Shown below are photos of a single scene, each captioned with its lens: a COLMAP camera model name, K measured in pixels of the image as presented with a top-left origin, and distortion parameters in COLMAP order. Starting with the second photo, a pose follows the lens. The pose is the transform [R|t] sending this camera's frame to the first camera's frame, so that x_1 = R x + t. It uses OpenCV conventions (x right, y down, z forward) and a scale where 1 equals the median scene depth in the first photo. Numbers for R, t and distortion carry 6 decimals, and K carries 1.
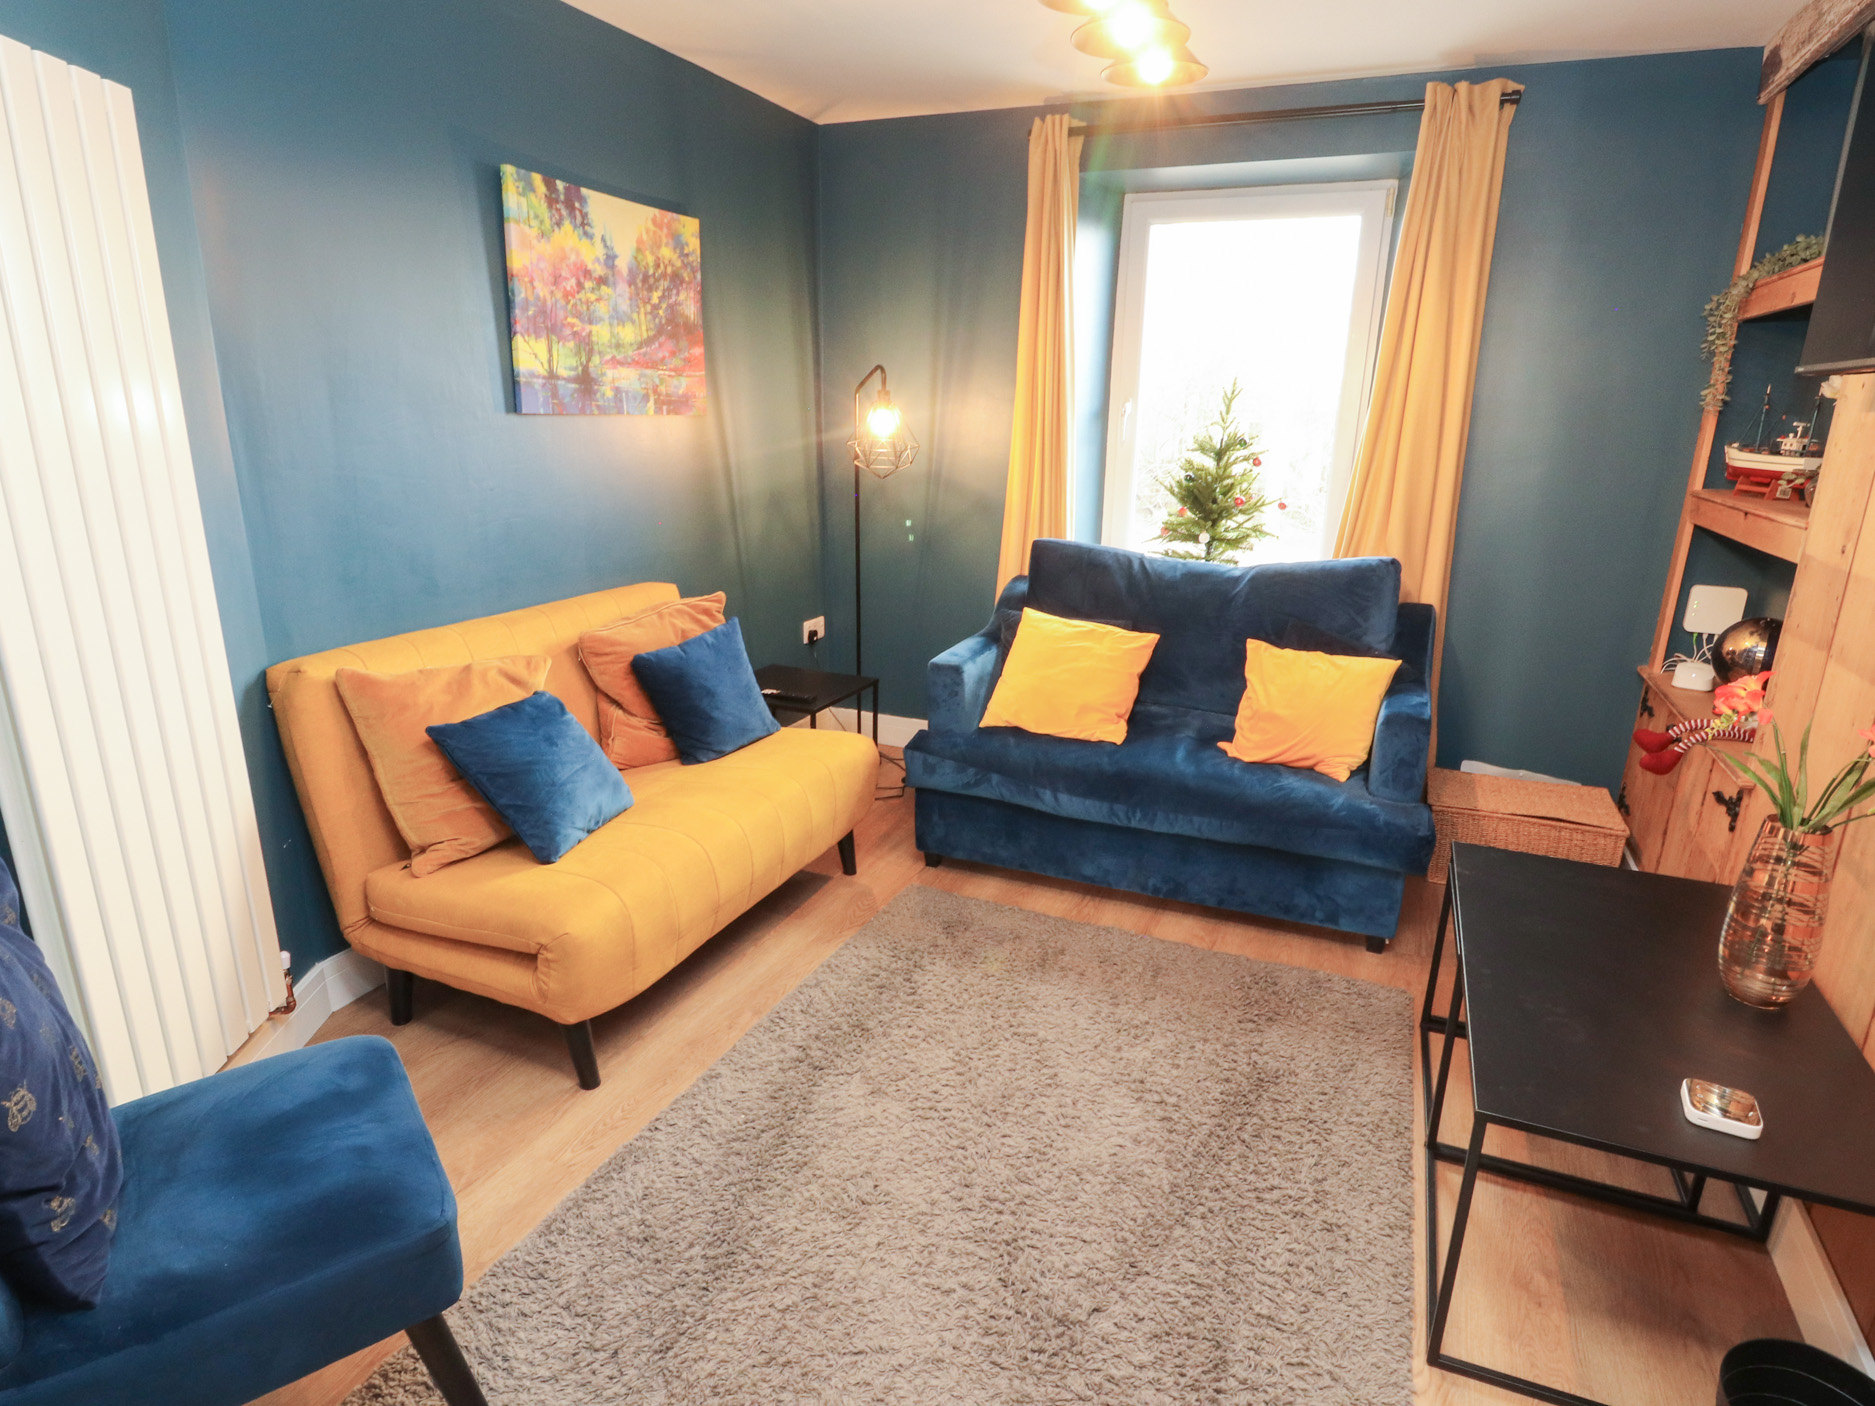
lens RADIAL K [[1000.1, 0, 951.4], [0, 1000.1, 705.2], [0, 0, 1]] dist [0.001497, -0.013915]
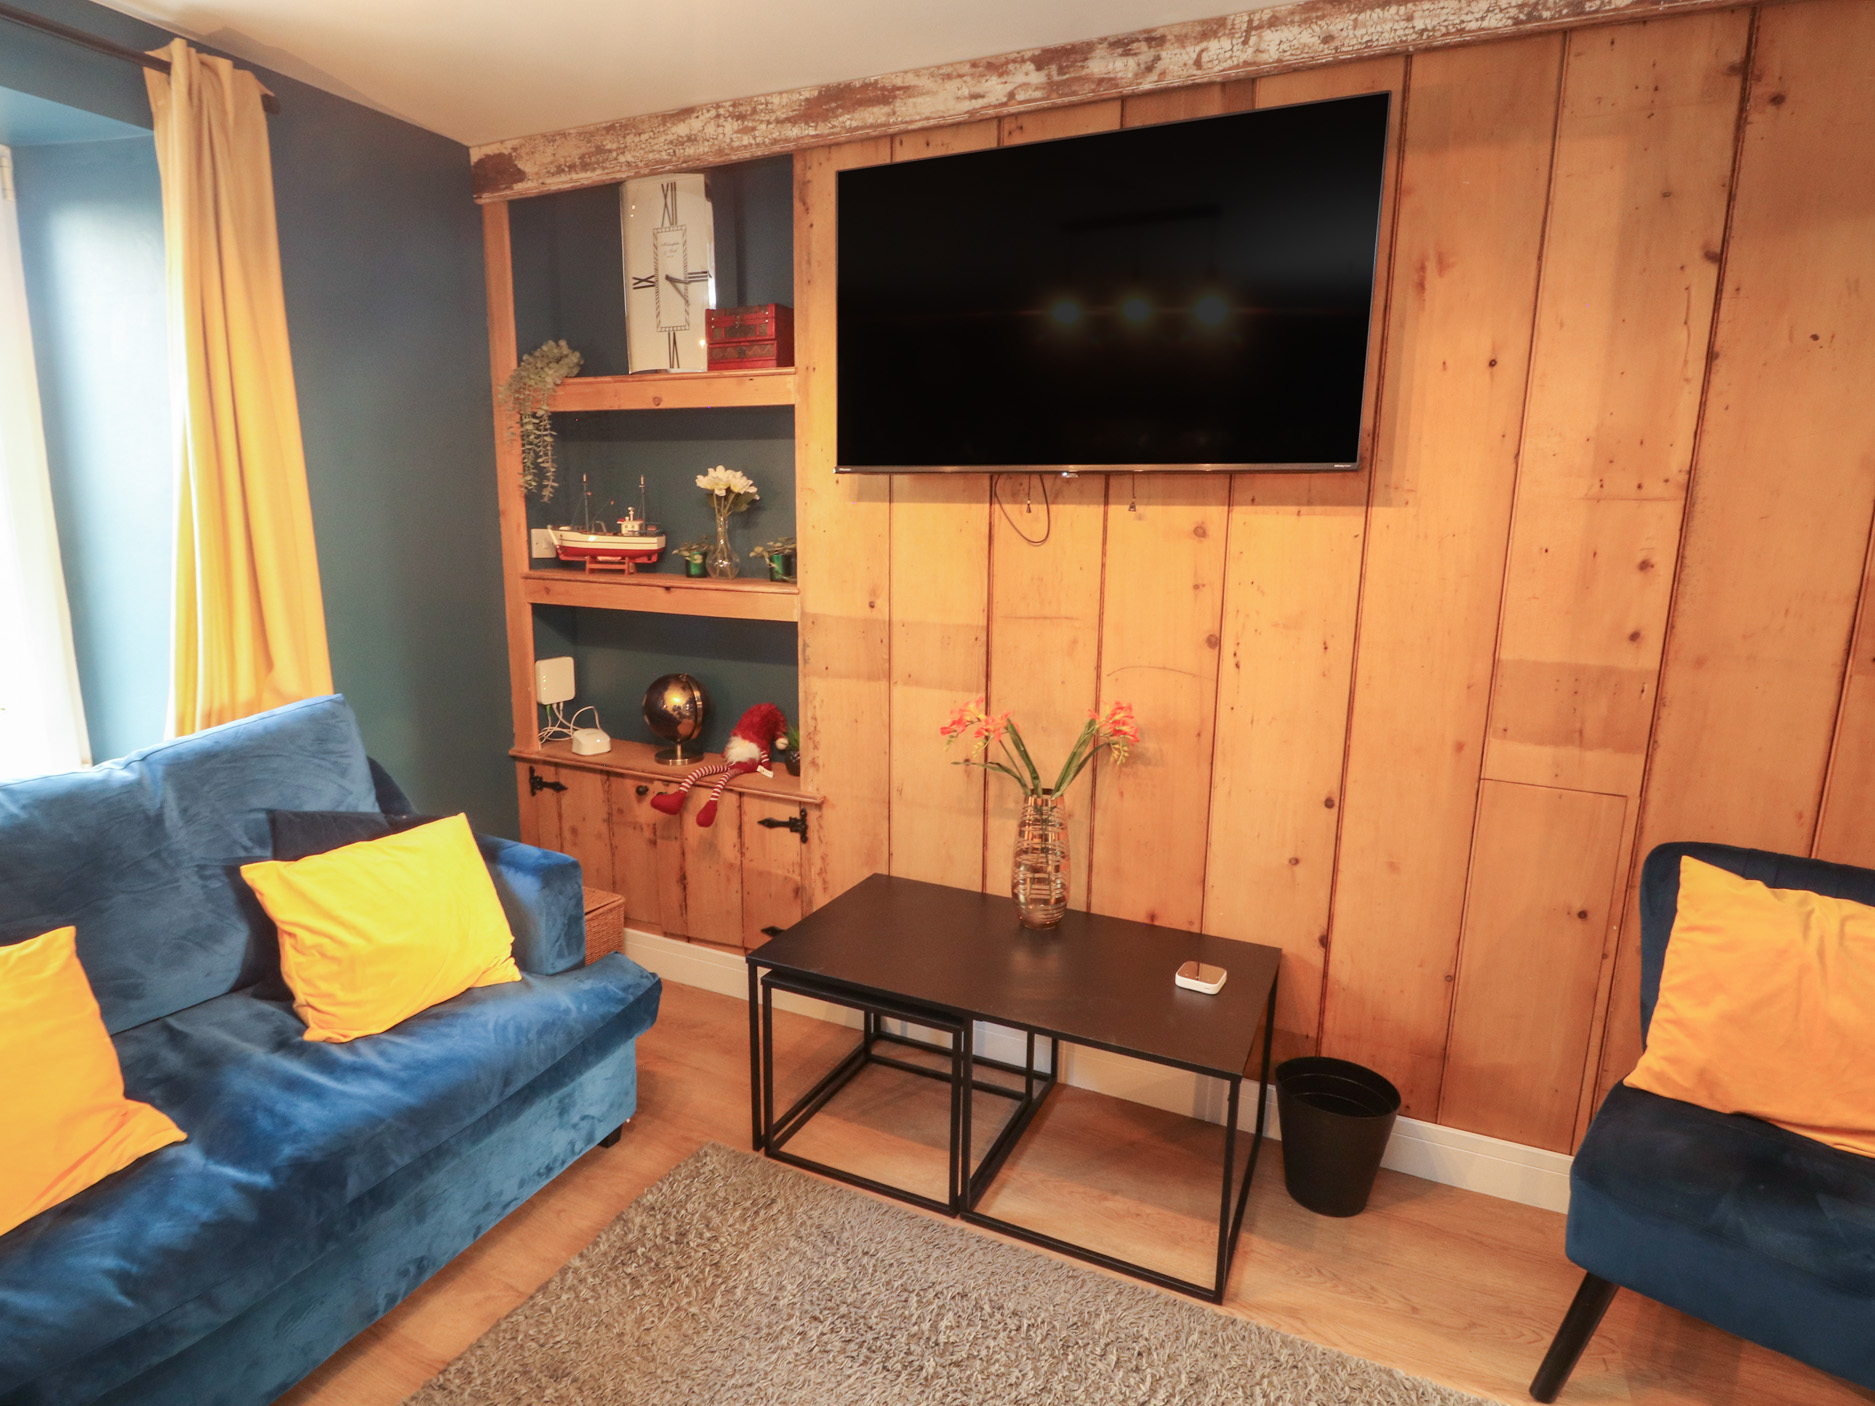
lens RADIAL K [[1000.1, 0, 951.4], [0, 1000.1, 705.2], [0, 0, 1]] dist [0.001497, -0.013915]
pose [[0.019256, -0.201173, 0.979367, -0.319217], [0.272275, 0.943581, 0.188468, -0.184575], [-0.962027, 0.263028, 0.072944, 0.612764]]
